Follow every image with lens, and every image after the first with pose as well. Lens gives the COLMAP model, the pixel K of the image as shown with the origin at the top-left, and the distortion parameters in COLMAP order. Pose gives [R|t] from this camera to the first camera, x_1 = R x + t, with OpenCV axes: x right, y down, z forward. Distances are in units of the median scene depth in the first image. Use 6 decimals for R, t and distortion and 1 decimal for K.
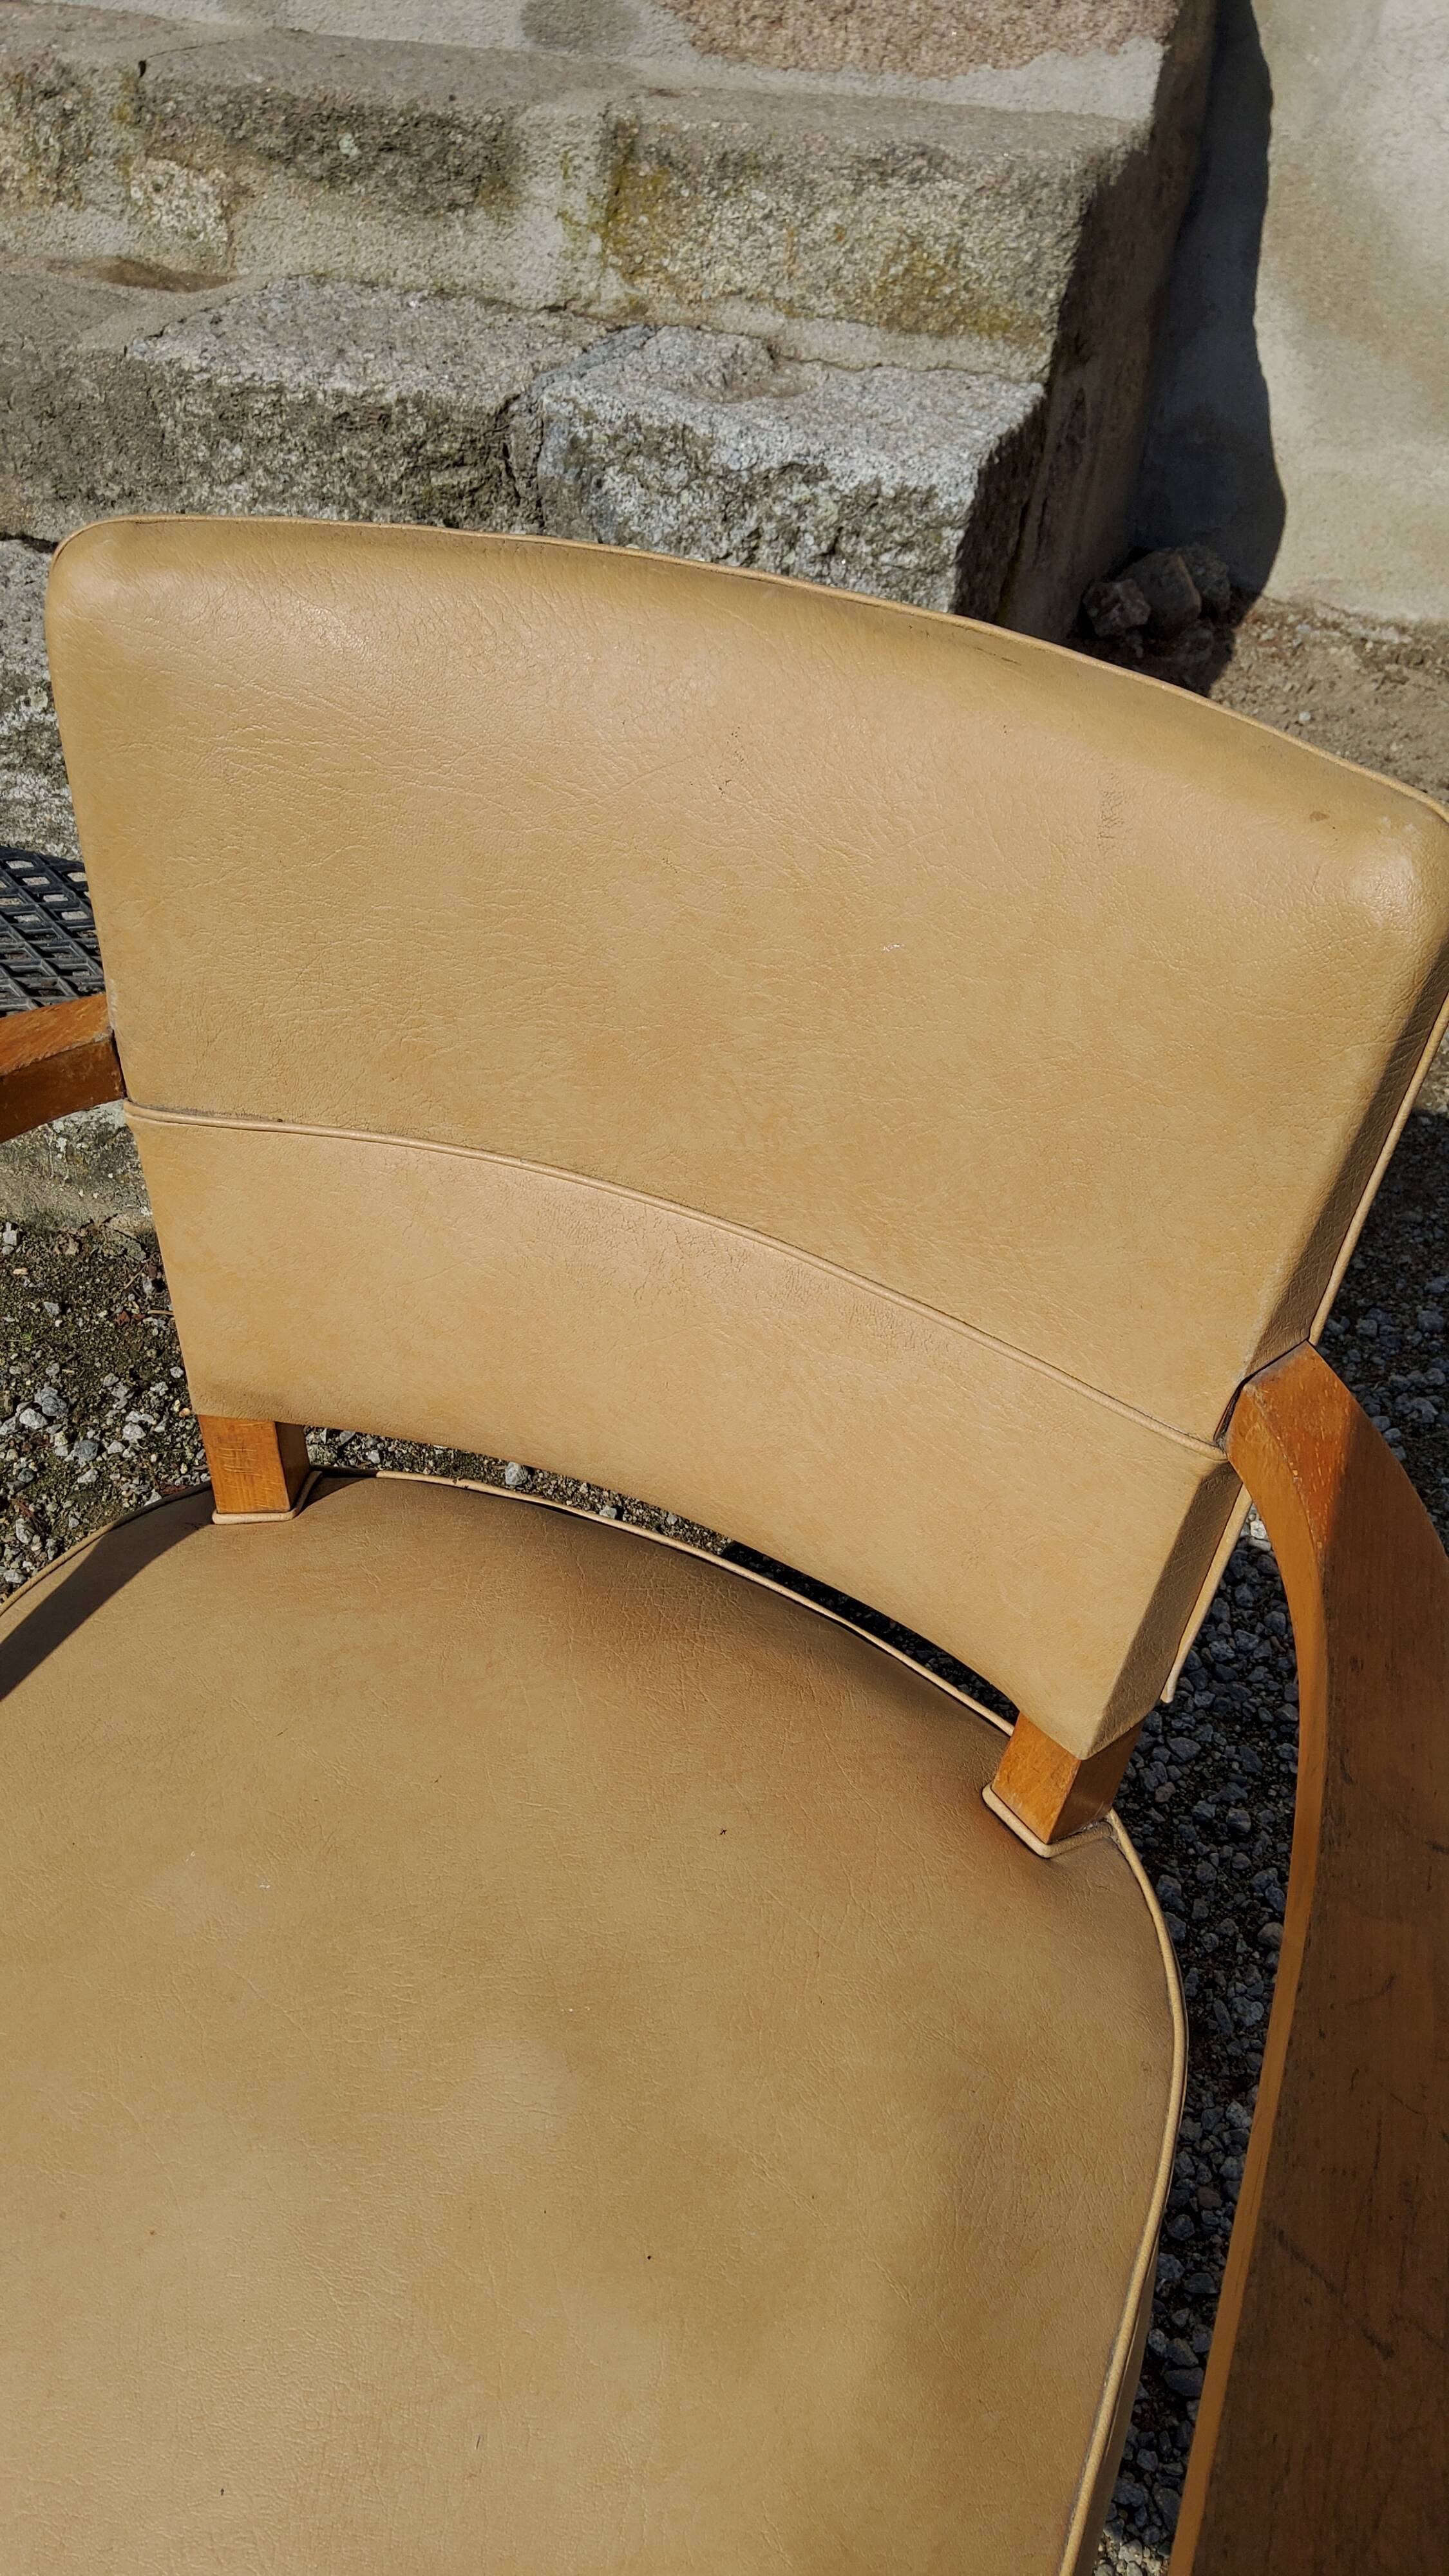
lens RADIAL K [[1944.6, 0, 743.0], [0, 1944.6, 1270.7], [0, 0, 1]] dist [0.080756, -0.138968]
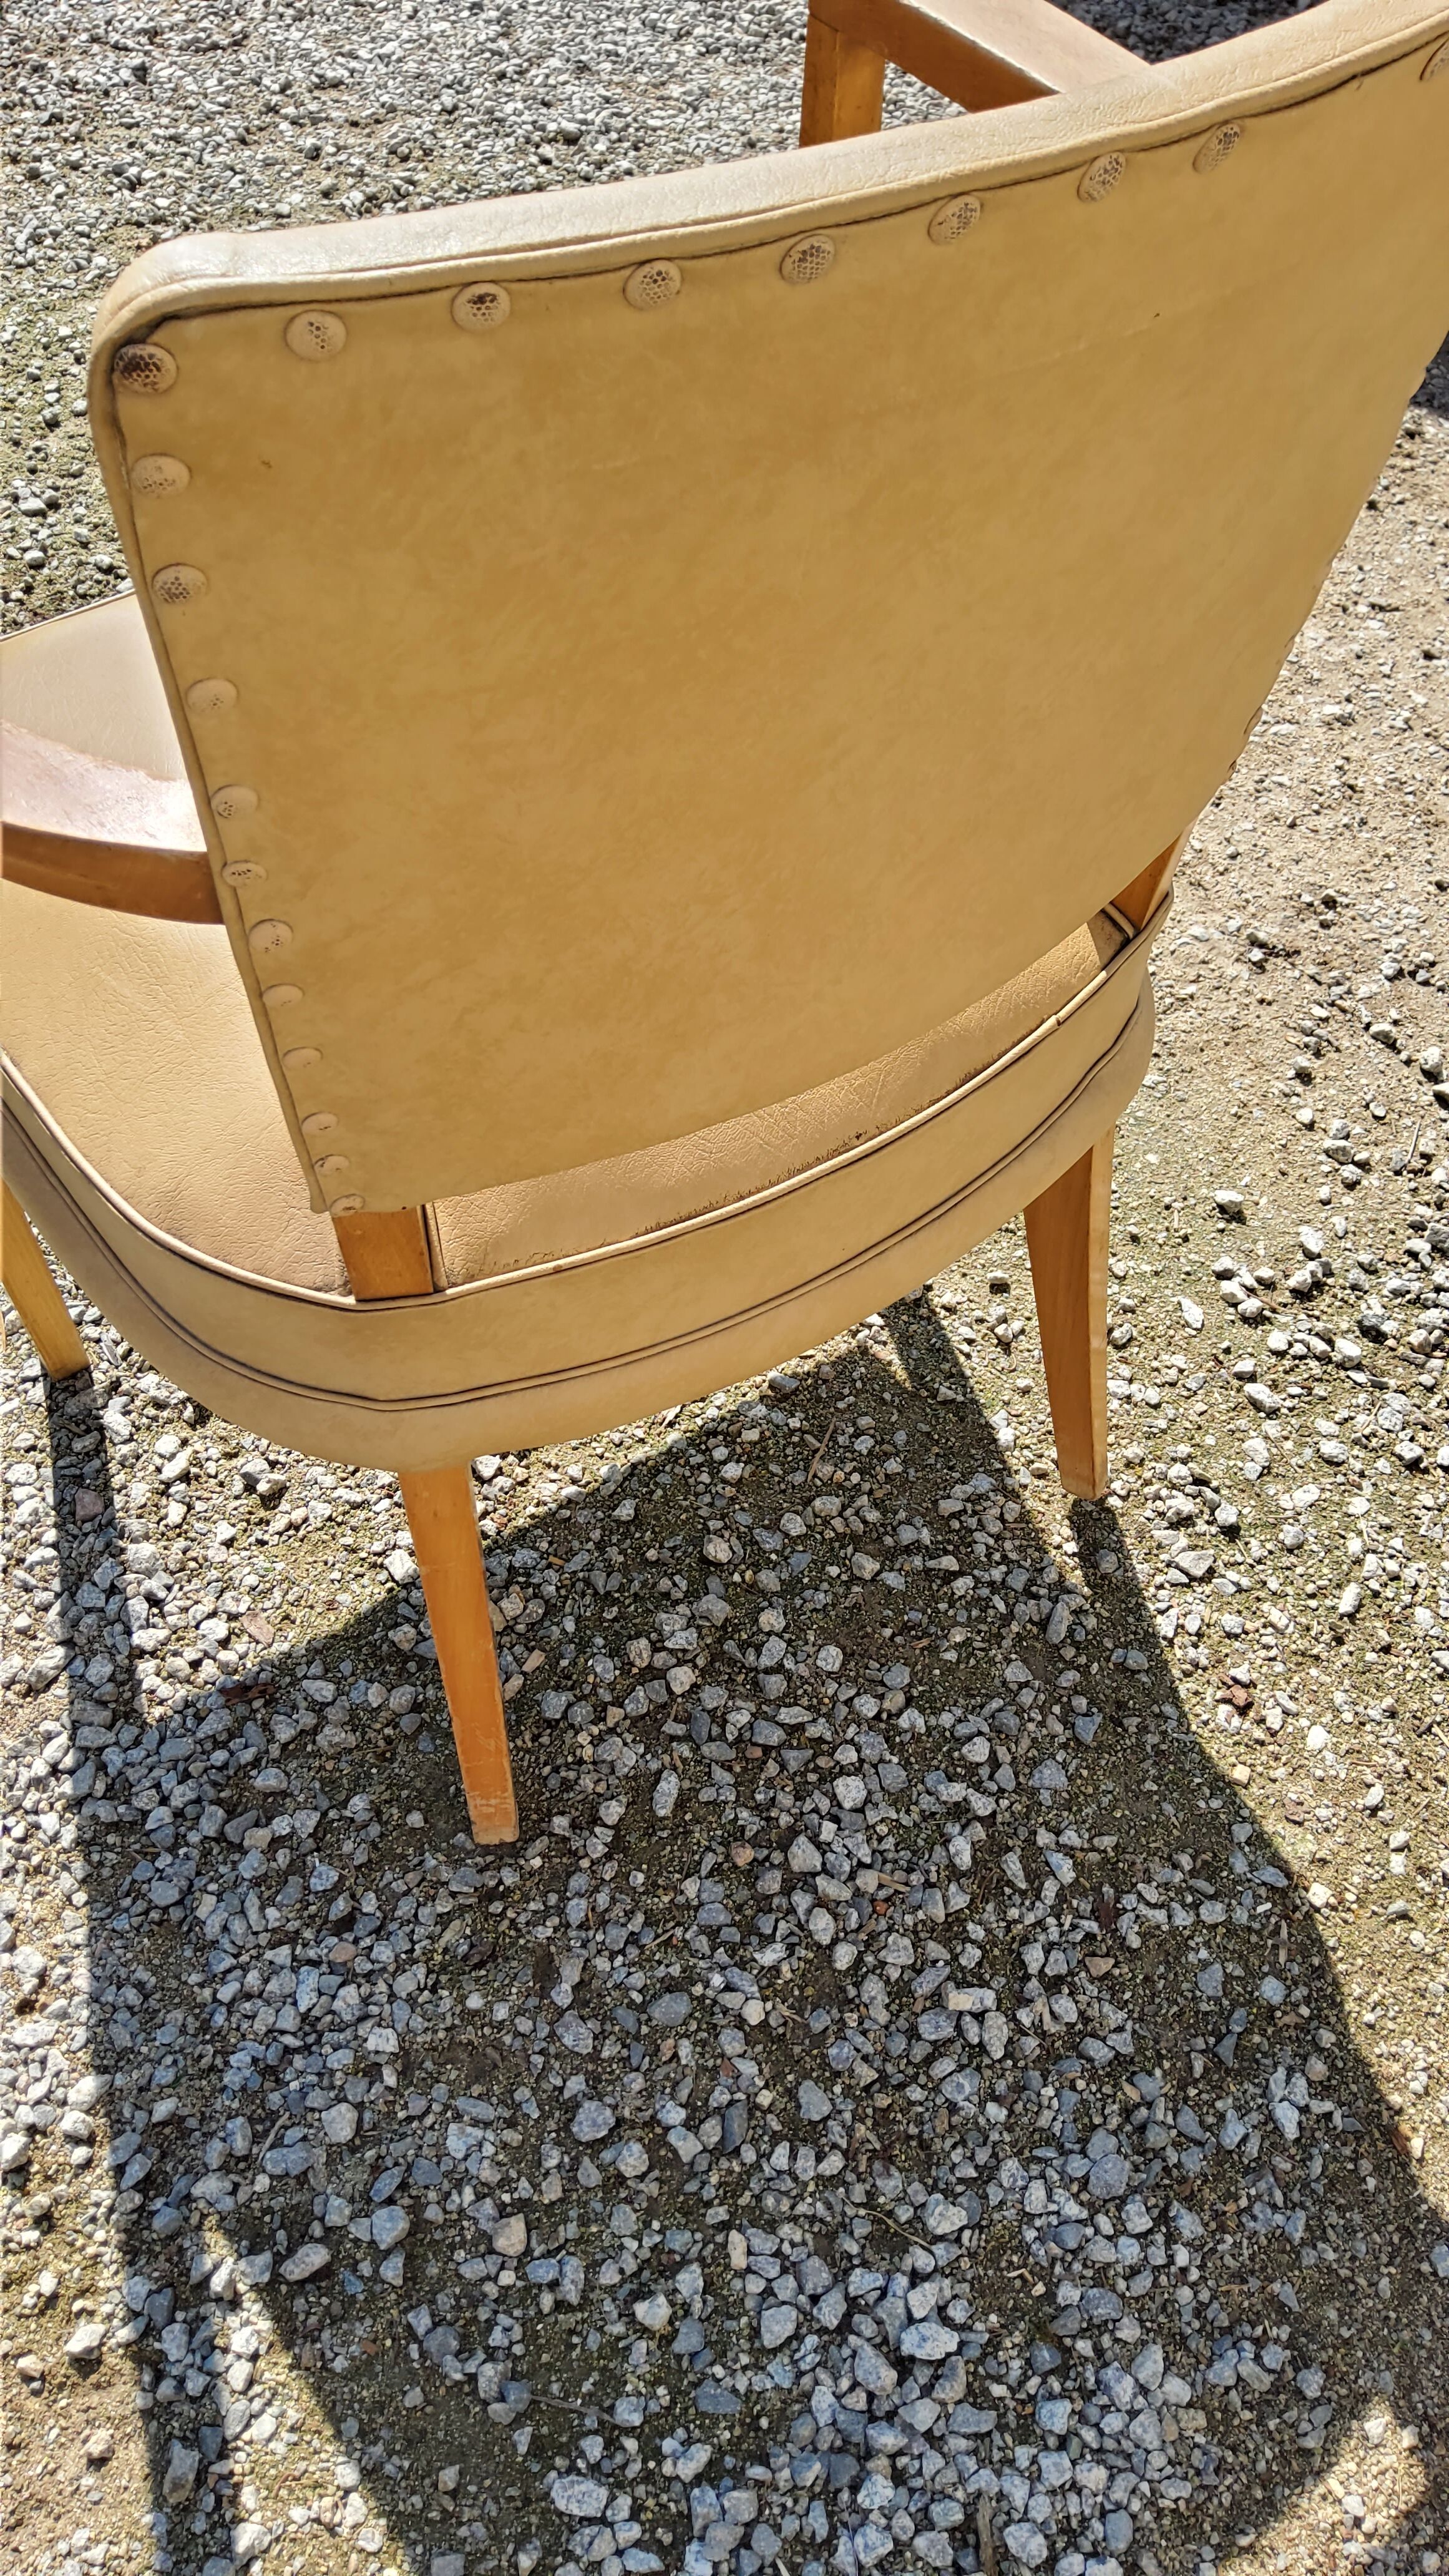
lens RADIAL K [[2019.7, 0, 738.2], [0, 2019.7, 1223.2], [0, 0, 1]] dist [0.104634, -0.190606]
pose [[-0.515664, 0.663599, -0.541966, 0.382263], [-0.623261, 0.143510, 0.768733, -0.390899], [0.587908, 0.734194, 0.339593, 0.457212]]
